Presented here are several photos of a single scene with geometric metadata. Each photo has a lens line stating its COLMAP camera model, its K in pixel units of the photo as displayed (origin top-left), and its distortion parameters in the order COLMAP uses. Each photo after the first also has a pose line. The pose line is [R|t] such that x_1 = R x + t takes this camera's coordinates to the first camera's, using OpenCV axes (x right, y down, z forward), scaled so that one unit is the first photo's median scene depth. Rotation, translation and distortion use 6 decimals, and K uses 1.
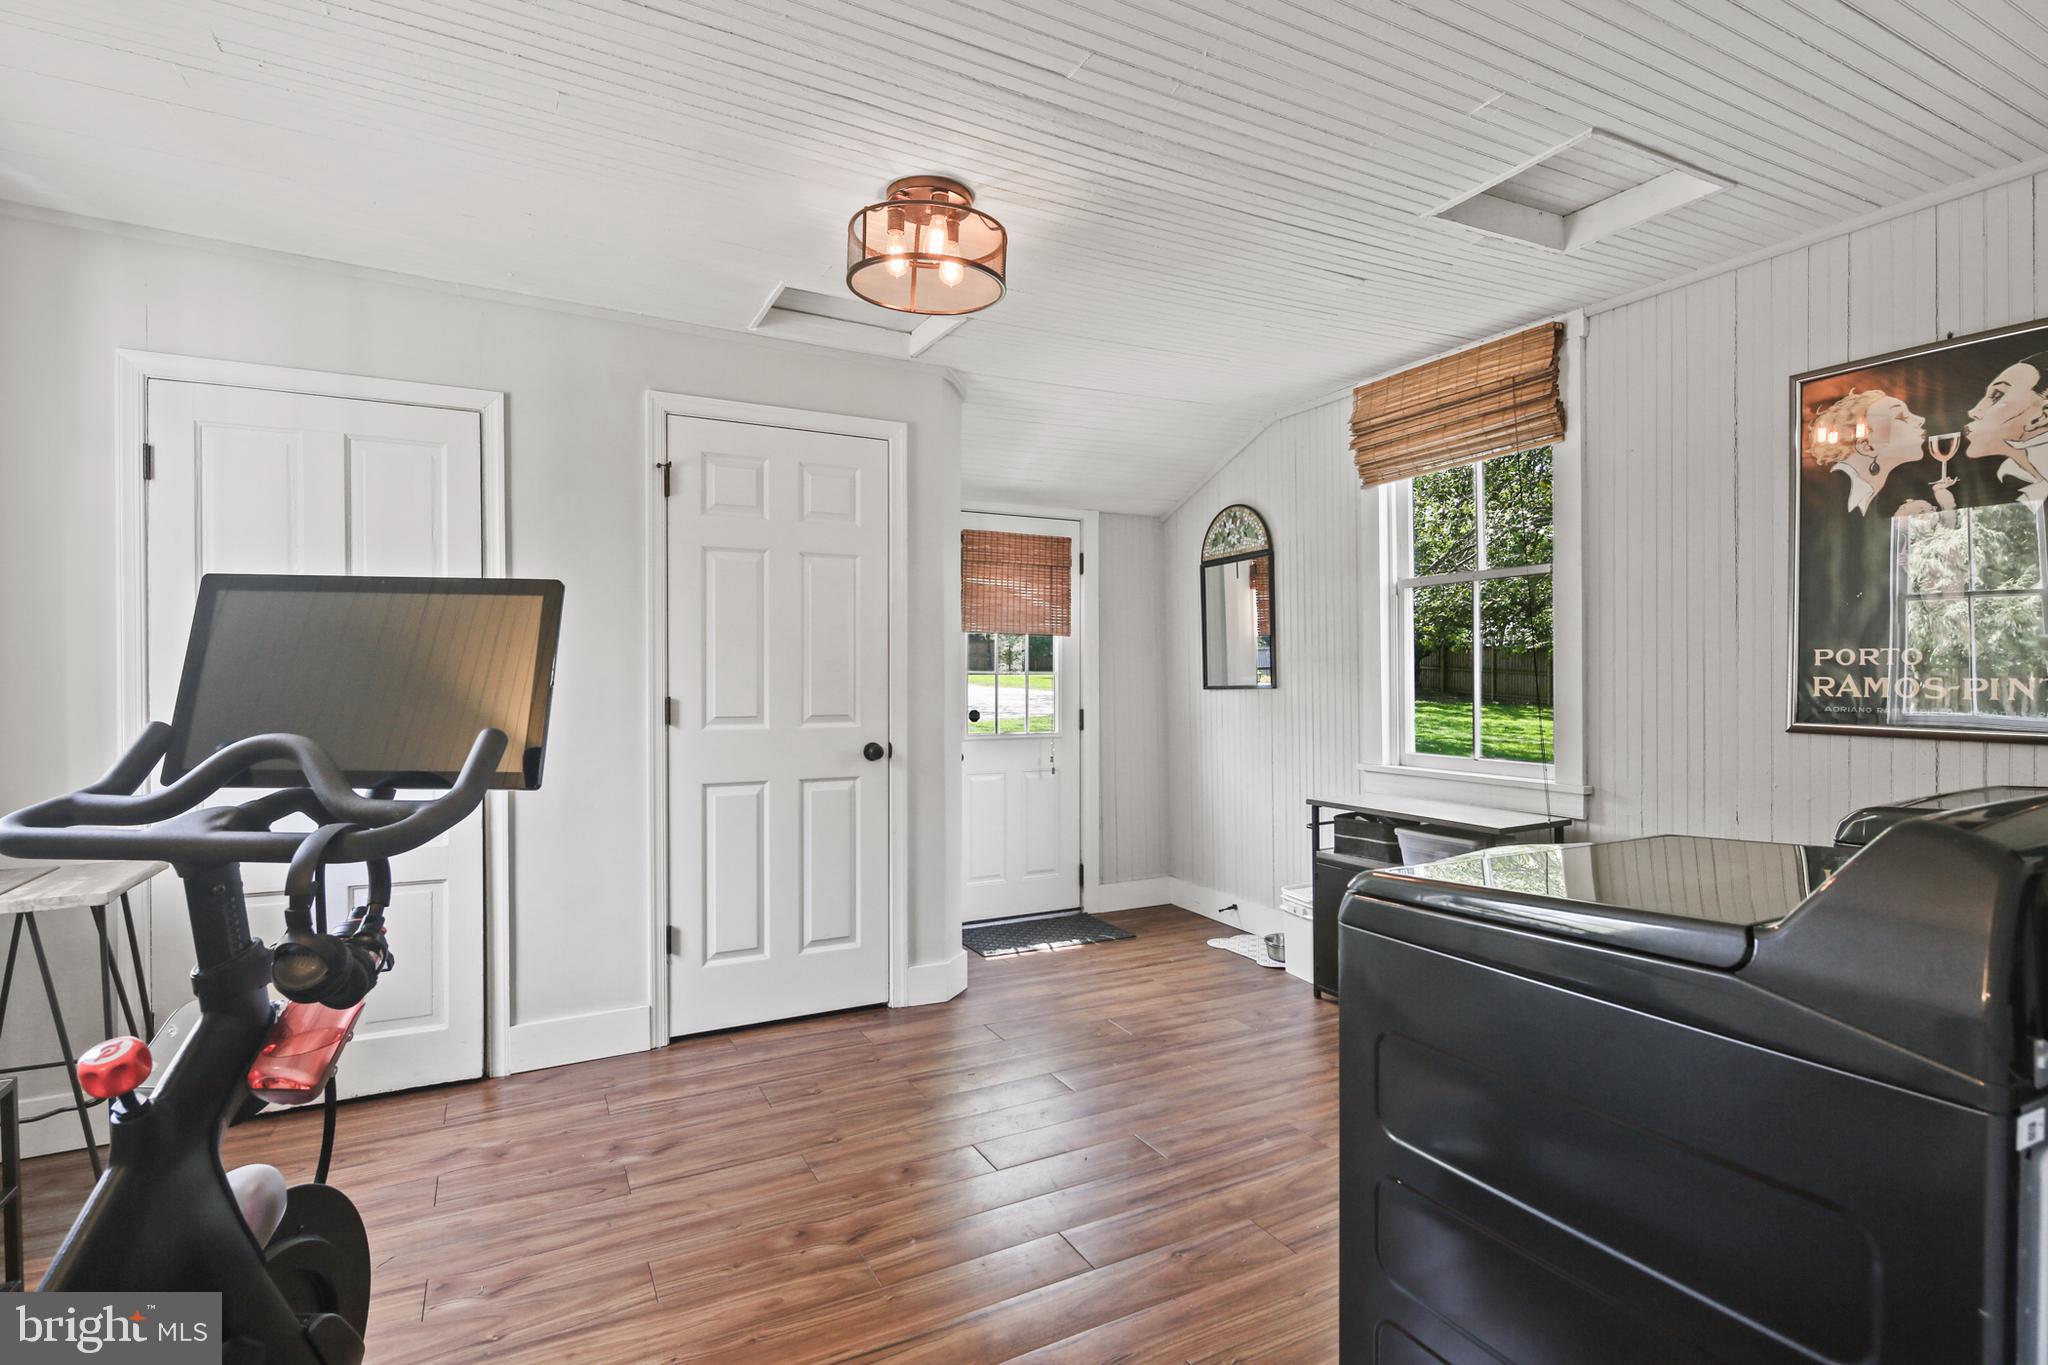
lens RADIAL K [[1007.2, 0, 1027.1], [0, 1007.2, 675.6], [0, 0, 1]] dist [0.002456, -0.000293]
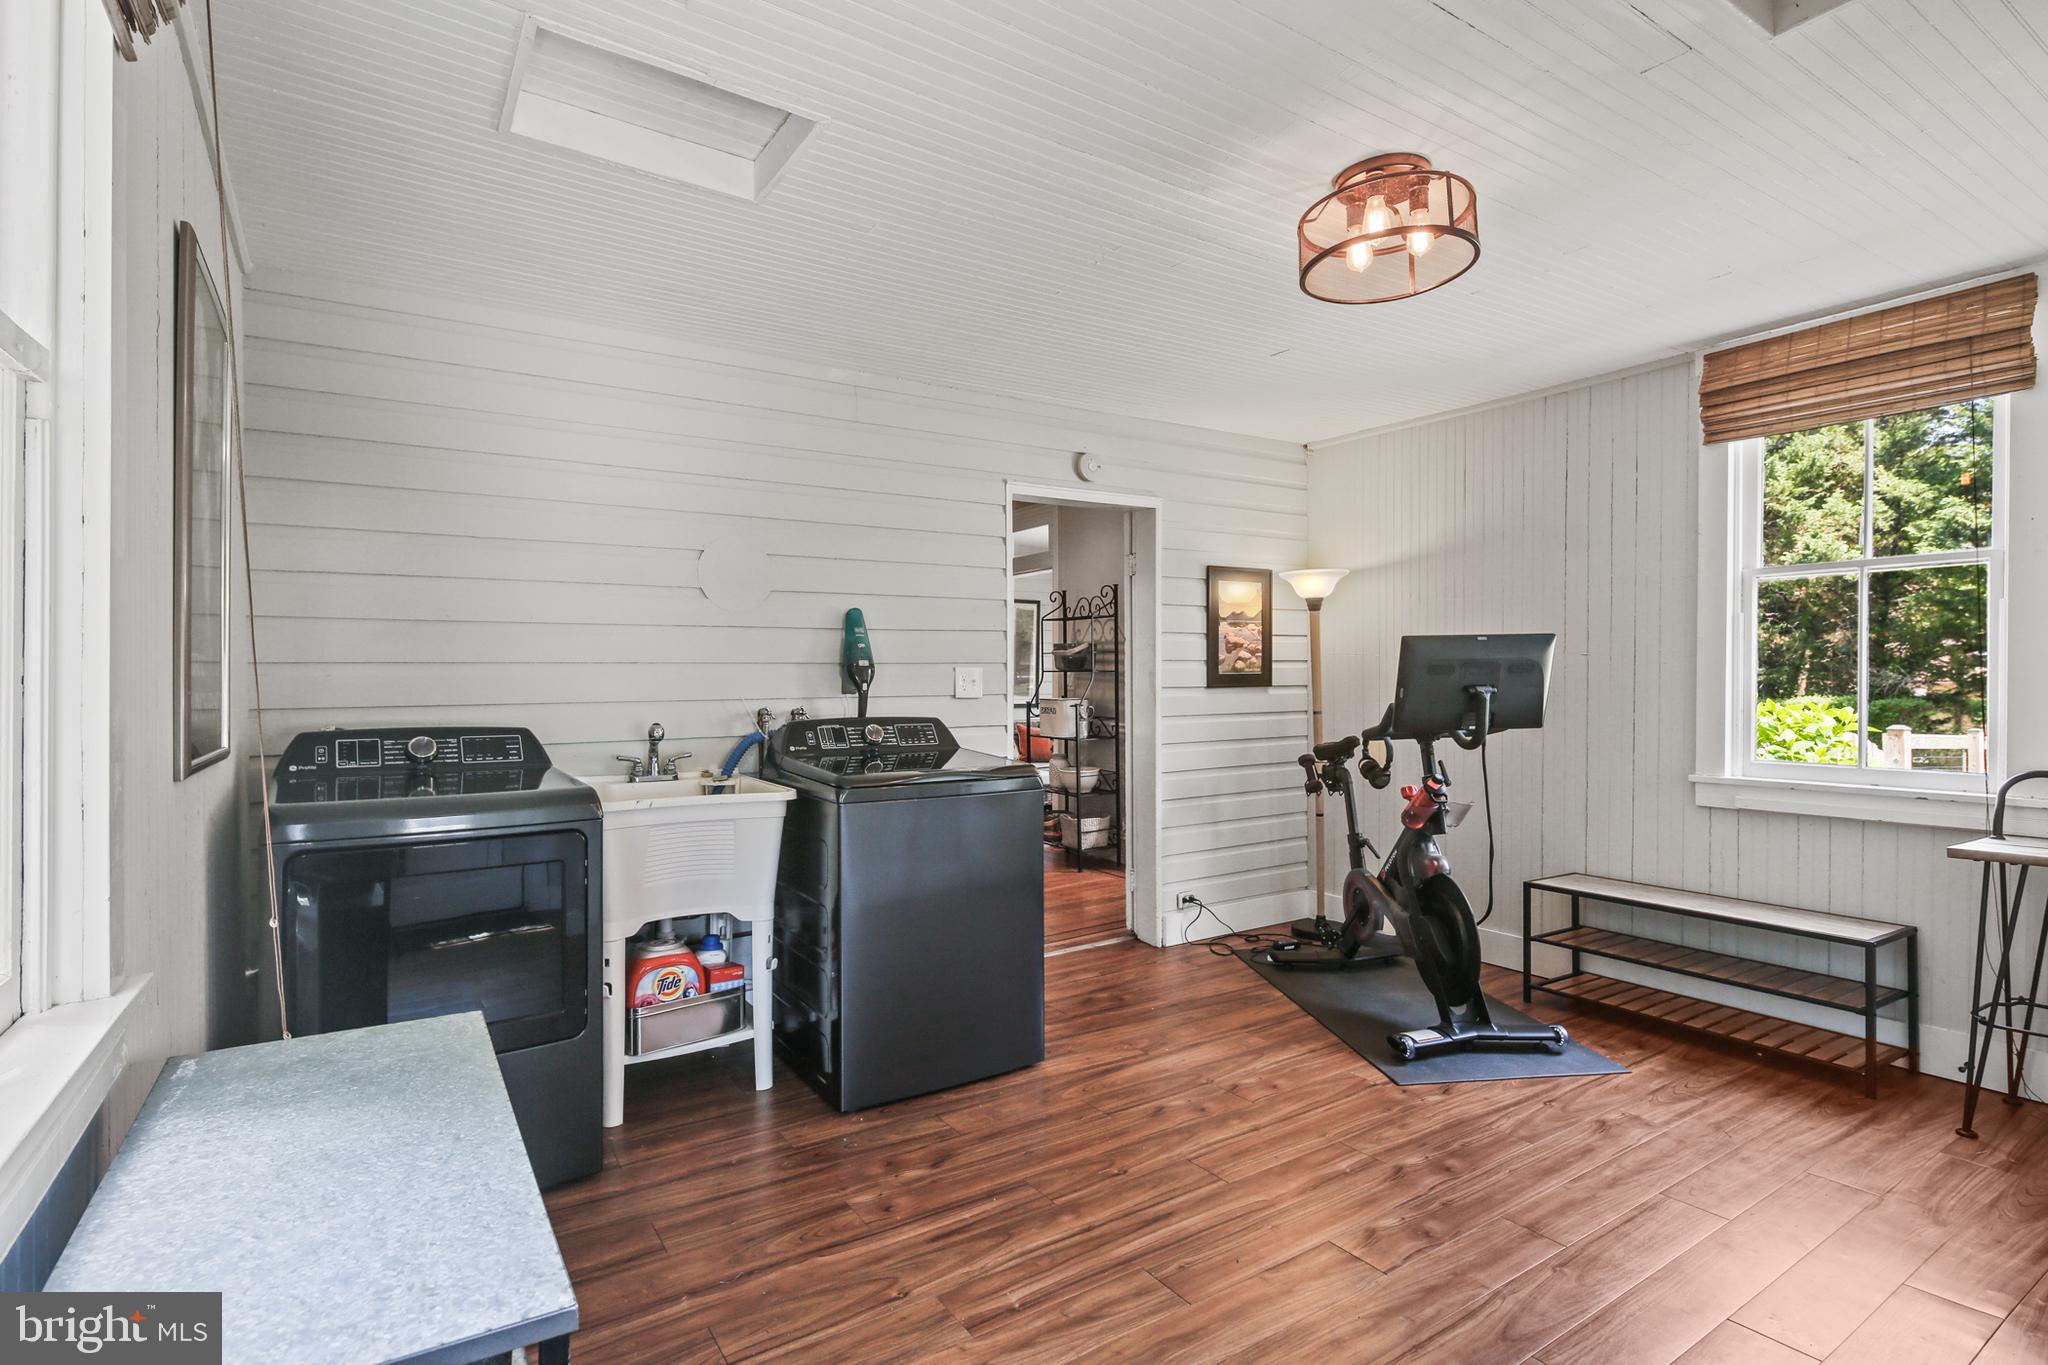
lens RADIAL K [[1007.2, 0, 1027.1], [0, 1007.2, 675.6], [0, 0, 1]] dist [0.002456, -0.000293]
pose [[-0.995511, 0.010596, -0.094049, 0.345950], [0.011337, 0.999909, -0.007347, -0.002952], [0.093963, -0.008380, -0.995540, 2.059084]]
